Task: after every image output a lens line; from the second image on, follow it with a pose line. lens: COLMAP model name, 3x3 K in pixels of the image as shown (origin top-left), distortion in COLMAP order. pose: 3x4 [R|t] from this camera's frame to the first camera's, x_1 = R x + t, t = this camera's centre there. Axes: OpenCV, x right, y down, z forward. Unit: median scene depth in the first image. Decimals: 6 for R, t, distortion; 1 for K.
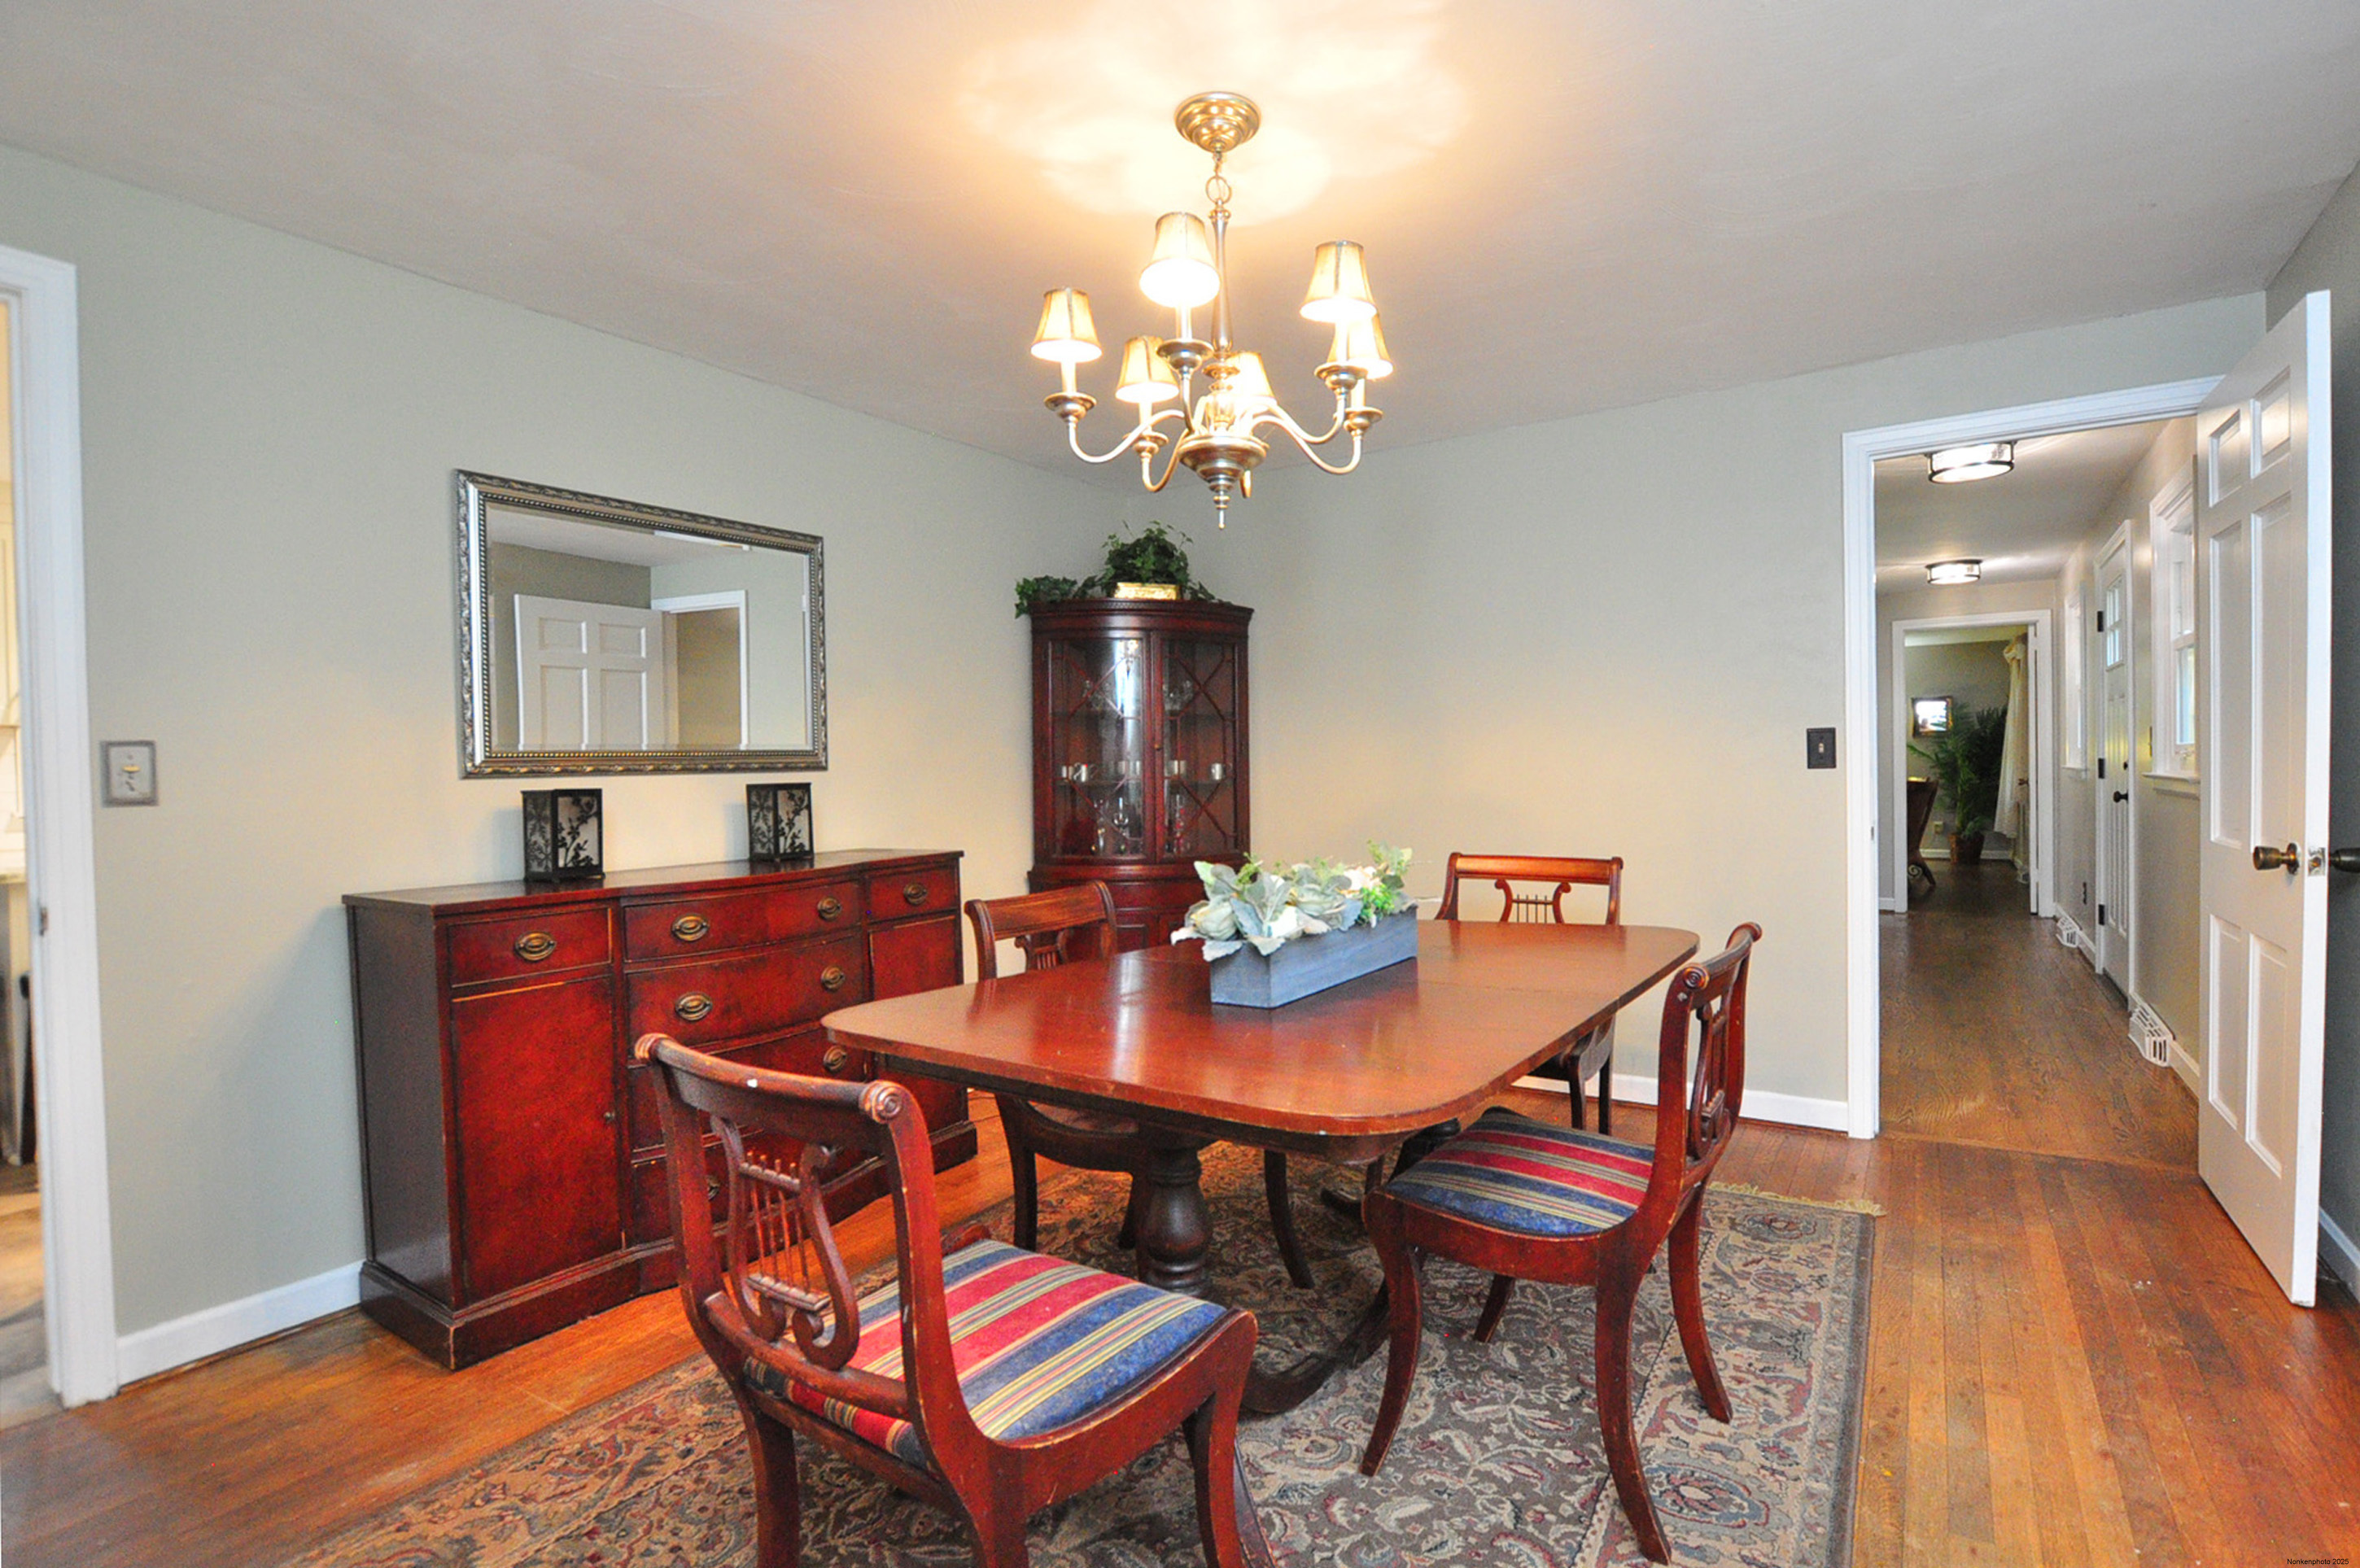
lens RADIAL K [[1070.9, 0, 1218.4], [0, 1070.9, 781.3], [0, 0, 1]] dist [-0.028701, 0.004423]
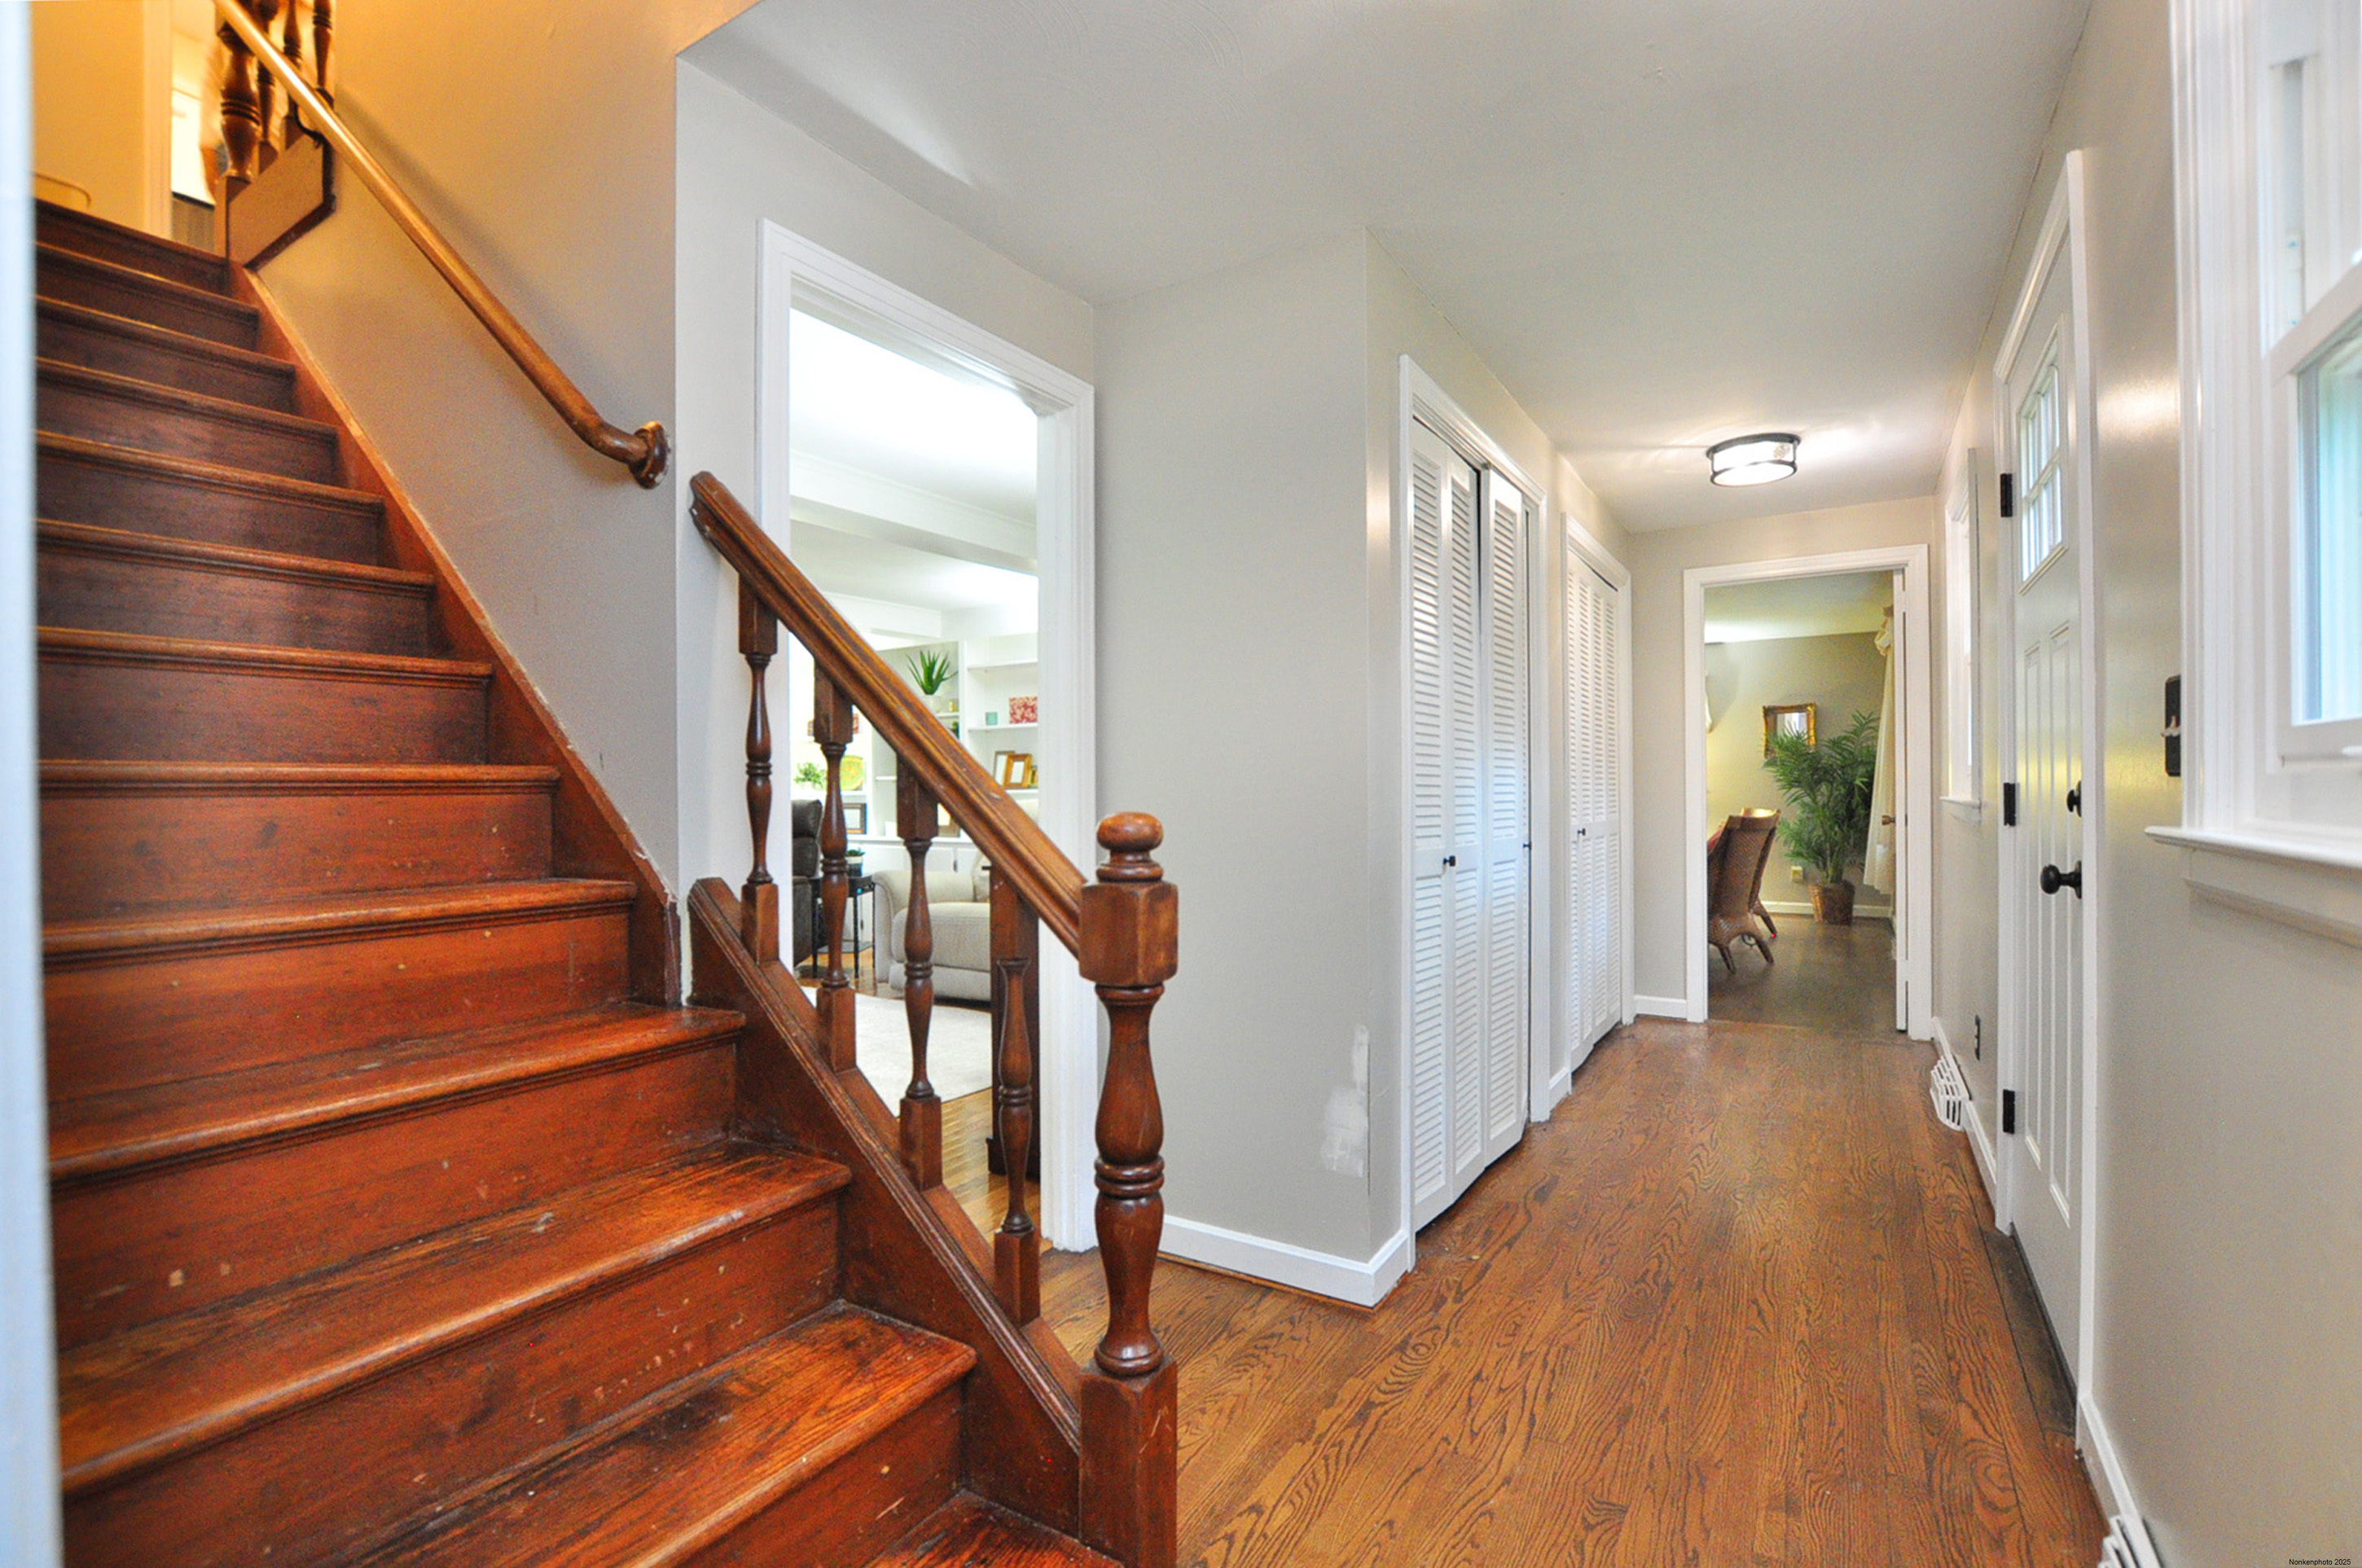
lens RADIAL K [[1072.0, 0, 1132.6], [0, 1072.0, 789.8], [0, 0, 1]] dist [-0.028701, 0.004423]
pose [[0.999923, 0.011198, 0.005407, 0.359225], [-0.011135, 0.999872, -0.011462, -0.007186], [-0.005535, 0.011401, 0.999920, 0.429216]]
